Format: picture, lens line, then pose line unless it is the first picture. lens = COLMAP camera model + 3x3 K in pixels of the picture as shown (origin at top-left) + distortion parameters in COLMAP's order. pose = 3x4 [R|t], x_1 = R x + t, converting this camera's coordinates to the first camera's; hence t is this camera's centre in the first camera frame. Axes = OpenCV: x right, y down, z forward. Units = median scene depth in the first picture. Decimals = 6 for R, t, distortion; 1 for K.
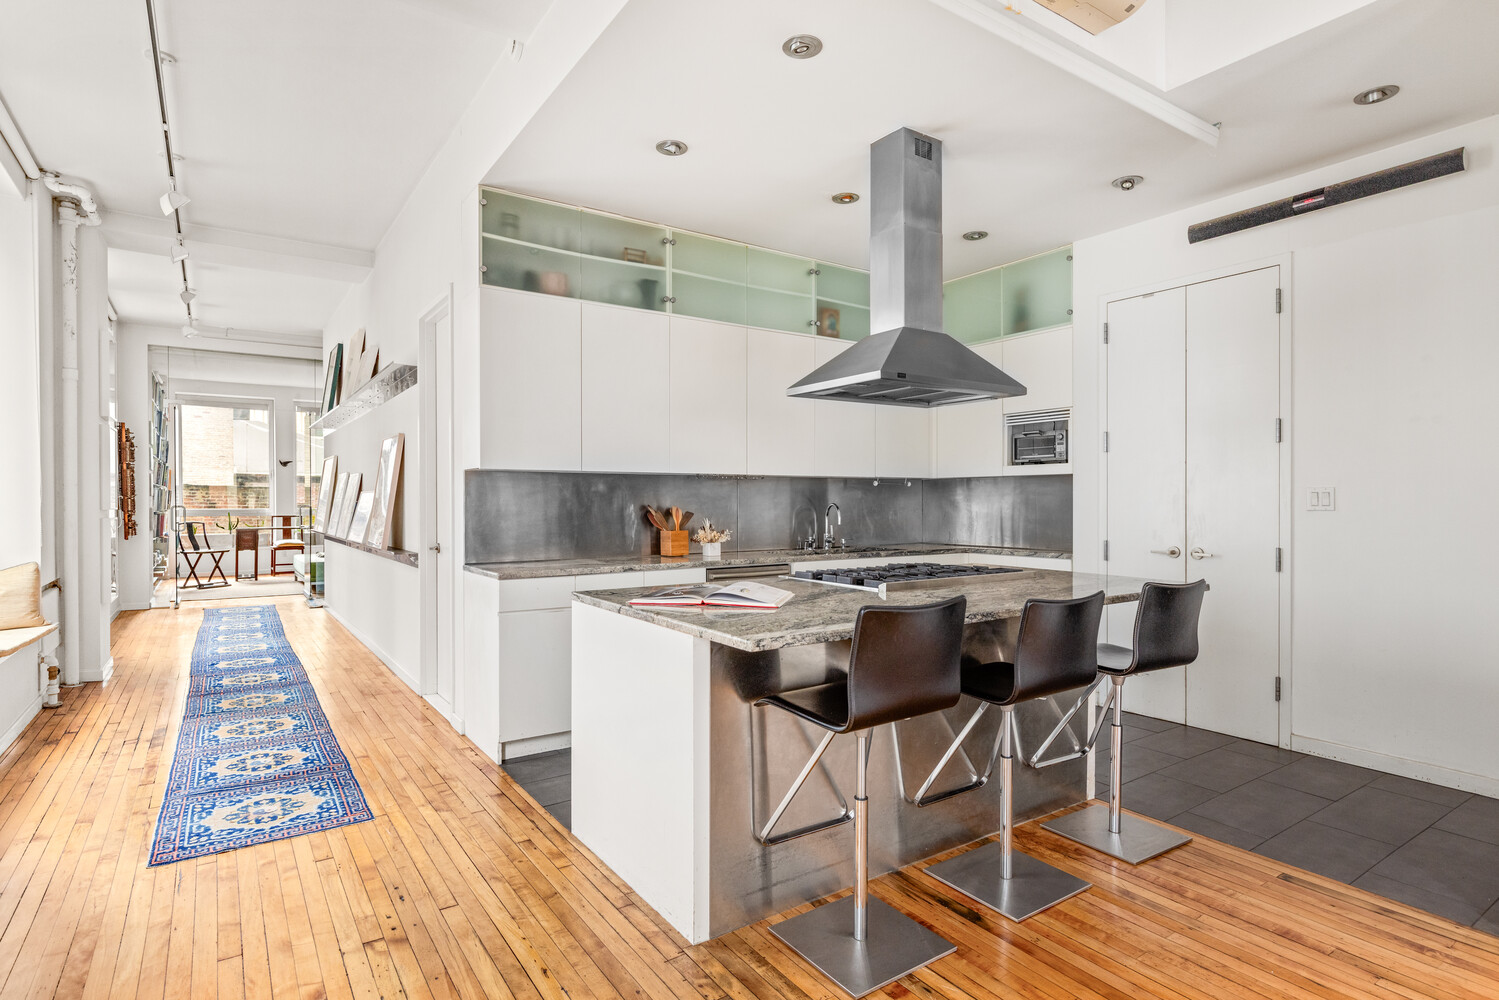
lens RADIAL K [[767.4, 0, 751.8], [0, 767.4, 508.0], [0, 0, 1]] dist [0.009297, -0.000051]
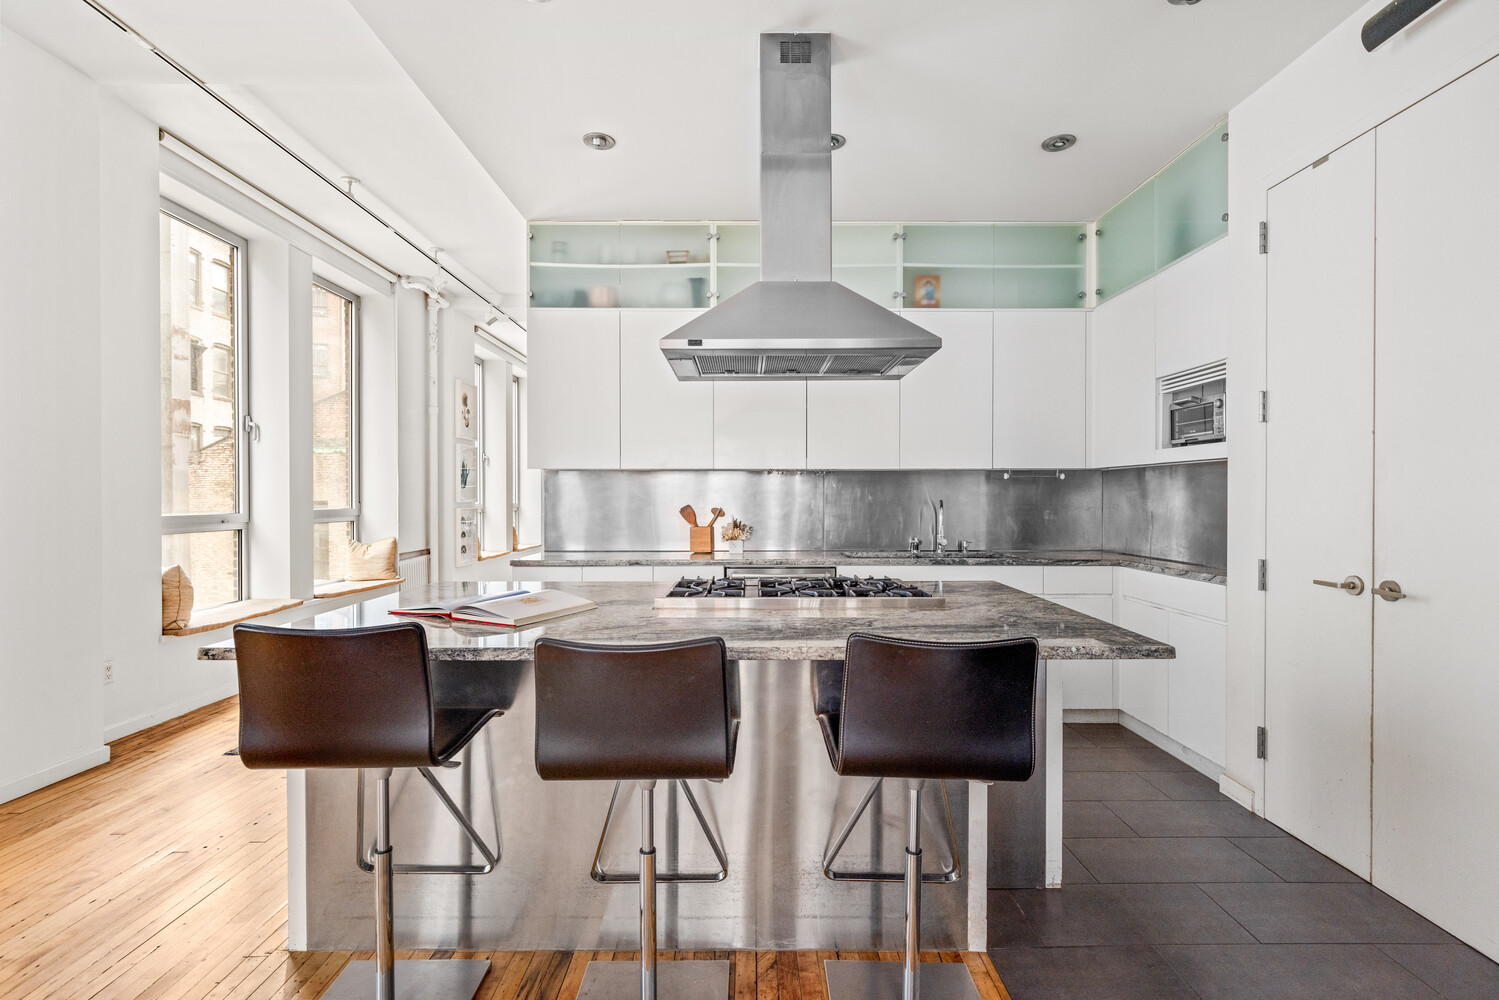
lens RADIAL K [[687.2, 0, 759.7], [0, 687.2, 500.9], [0, 0, 1]] dist [0.001597, 0.000469]
pose [[0.832195, 0.004962, -0.554461, 0.249701], [-0.006655, 0.999977, -0.001040, -0.001958], [0.554444, 0.004555, 0.832209, 0.166783]]
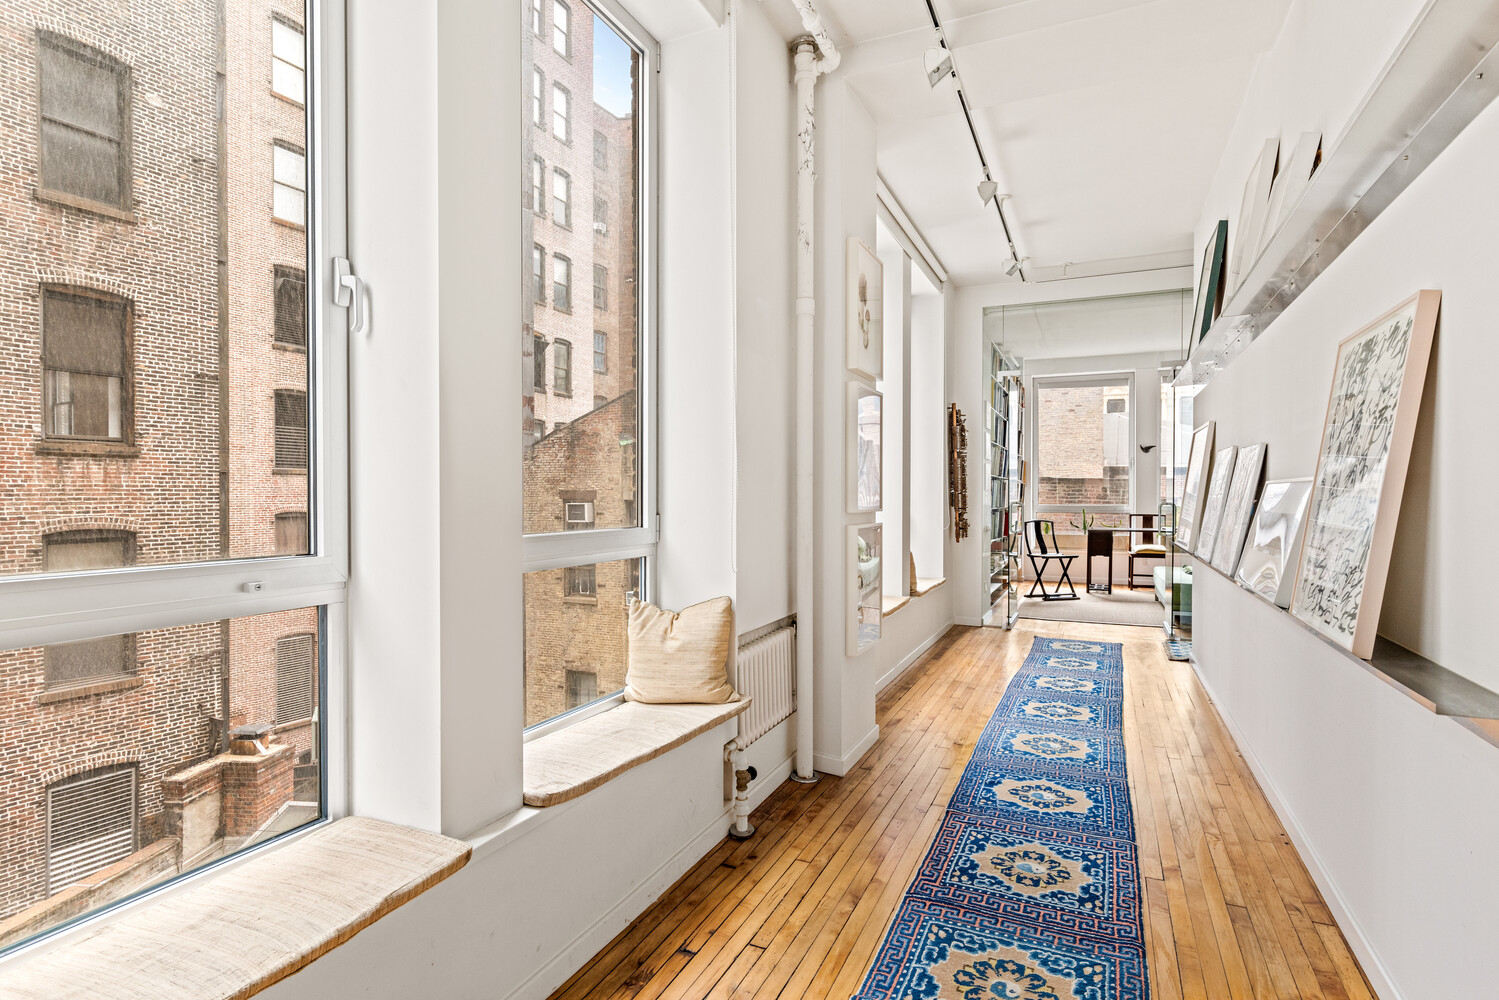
lens RADIAL K [[775.5, 0, 749.5], [0, 775.5, 500.0], [0, 0, 1]] dist [-0.000351, -0.000347]
pose [[0.513419, 0.008760, -0.858093, -0.225240], [-0.010275, 0.999939, 0.004061, -0.007039], [0.858076, 0.006732, 0.513478, 0.415122]]
